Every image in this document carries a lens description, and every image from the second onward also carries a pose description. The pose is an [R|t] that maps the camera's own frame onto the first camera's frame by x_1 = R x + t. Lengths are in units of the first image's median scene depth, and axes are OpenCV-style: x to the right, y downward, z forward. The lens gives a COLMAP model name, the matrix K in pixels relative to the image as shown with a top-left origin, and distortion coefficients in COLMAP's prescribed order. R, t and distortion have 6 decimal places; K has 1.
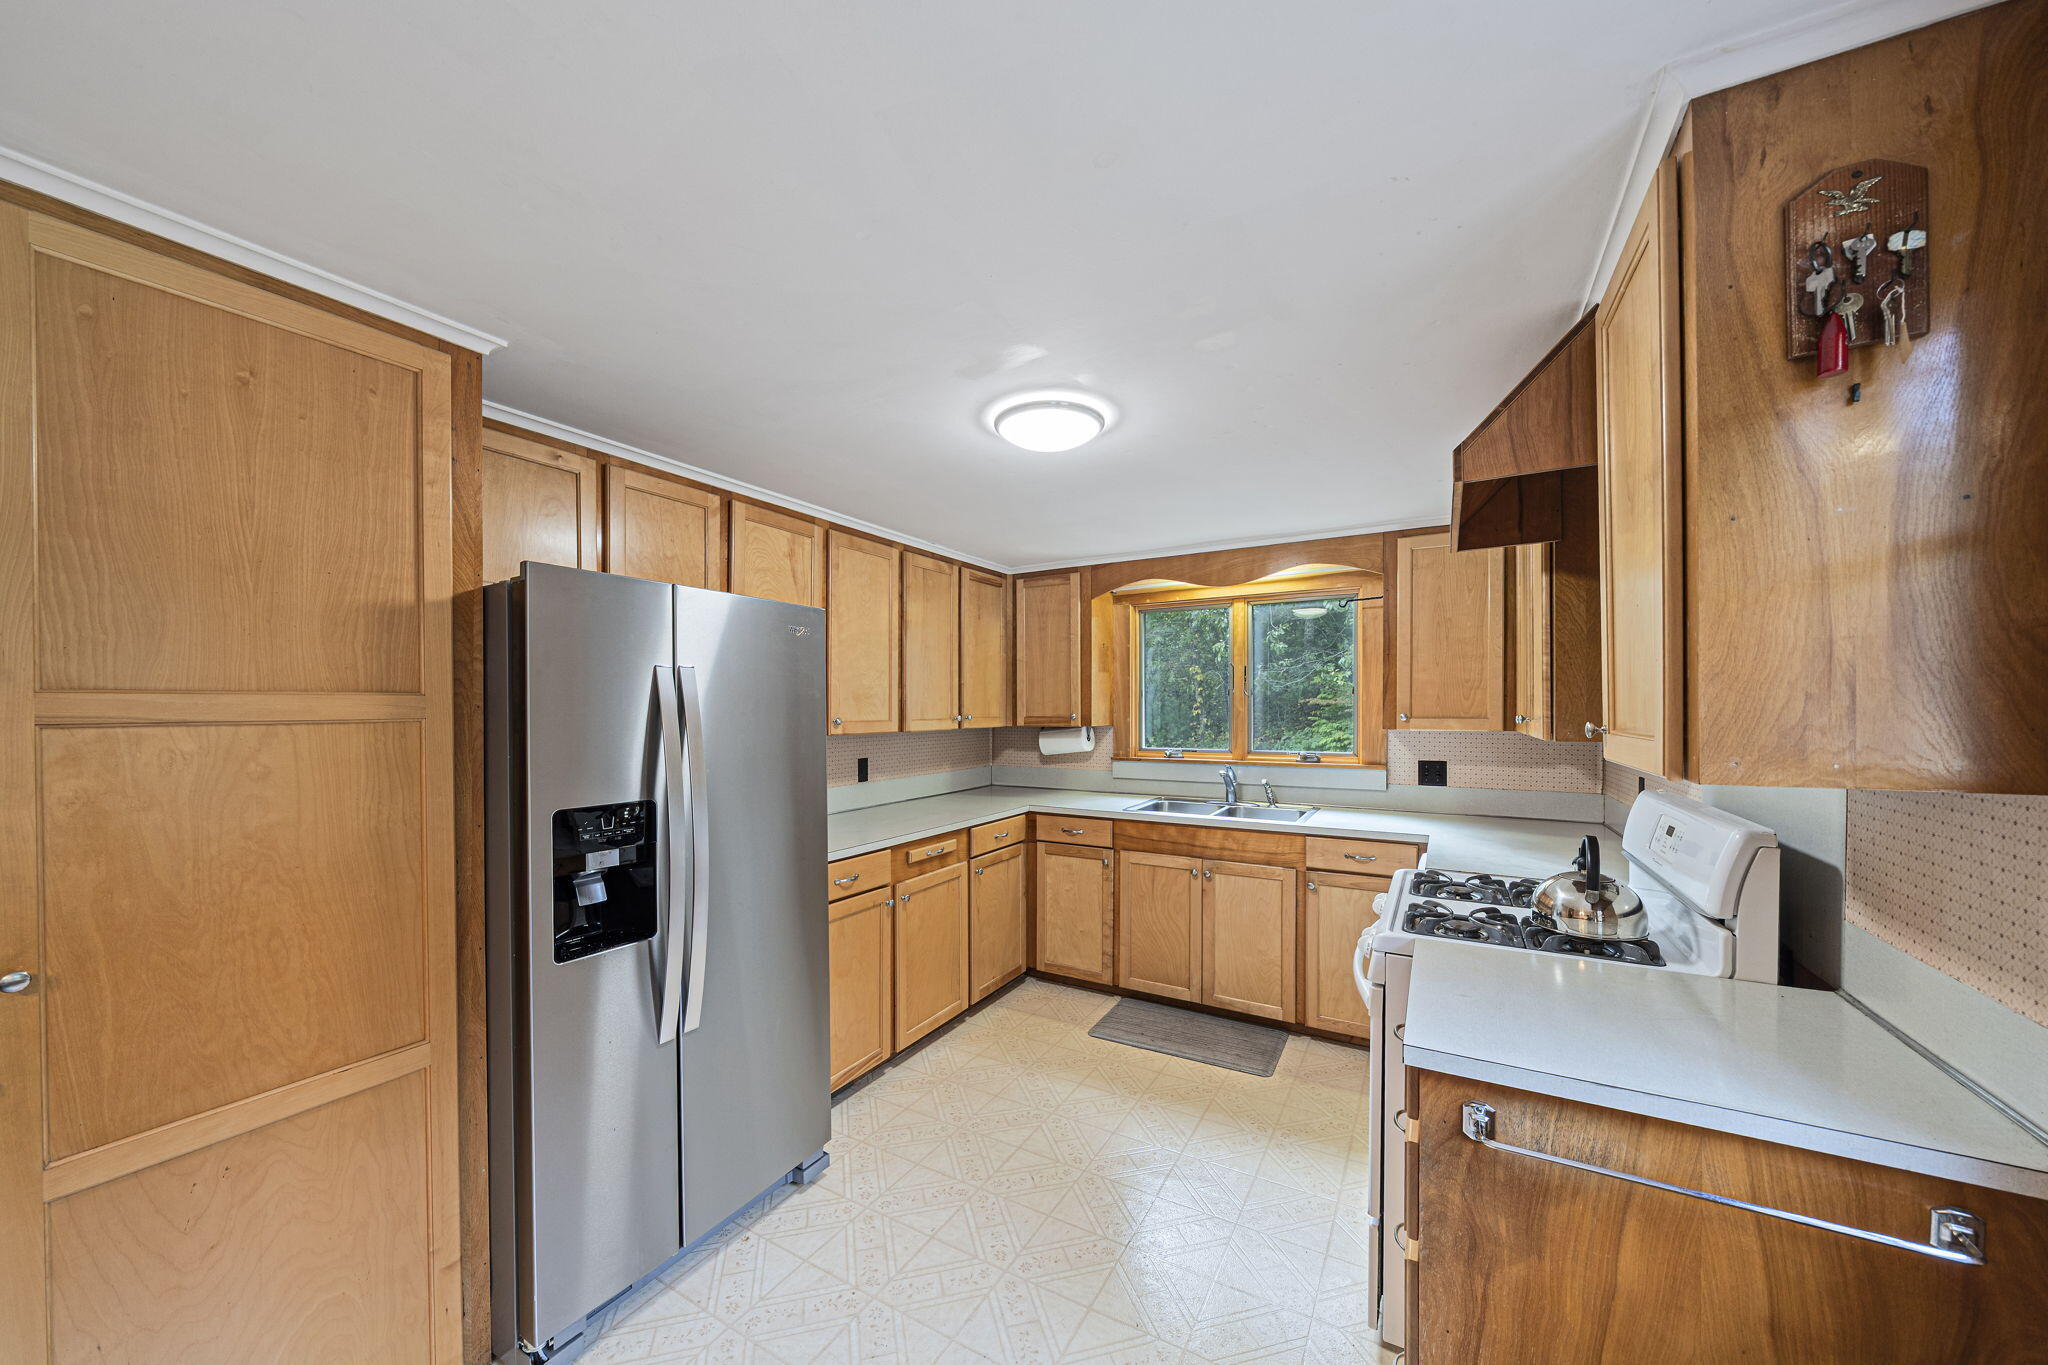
lens RADIAL K [[712.7, 0, 993.7], [0, 712.7, 694.2], [0, 0, 1]] dist [-0.008737, 0.000730]
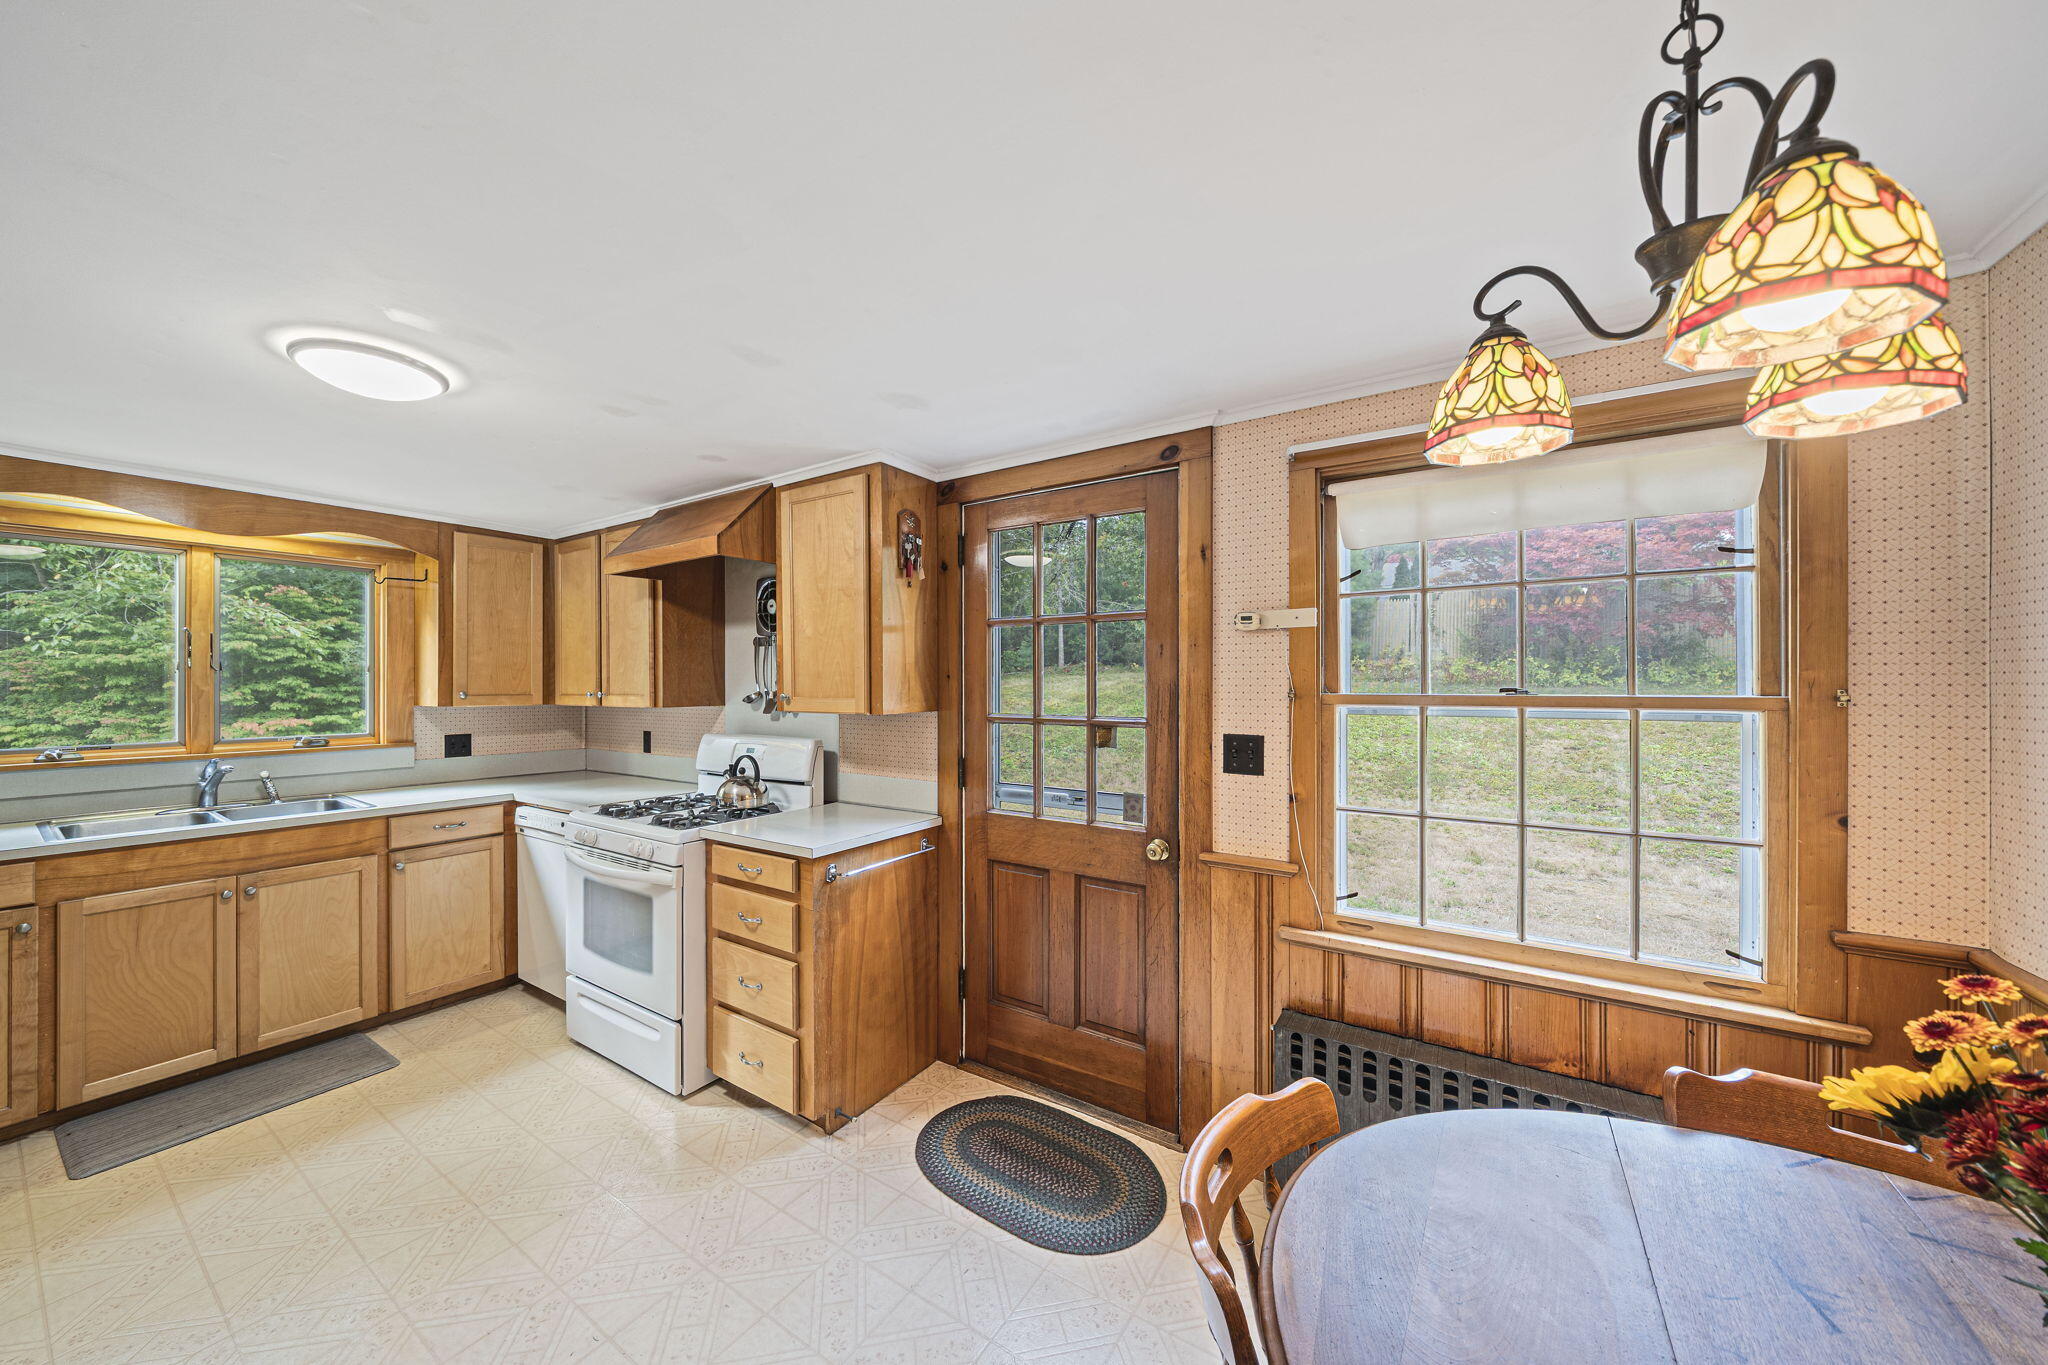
lens RADIAL K [[712.7, 0, 1016.3], [0, 712.7, 681.5], [0, 0, 1]] dist [-0.008737, 0.000730]
pose [[0.009593, 0.009422, 0.999910, -0.520141], [-0.021547, 0.999725, -0.009214, 0.003343], [-0.999722, -0.021457, 0.009793, 0.136413]]
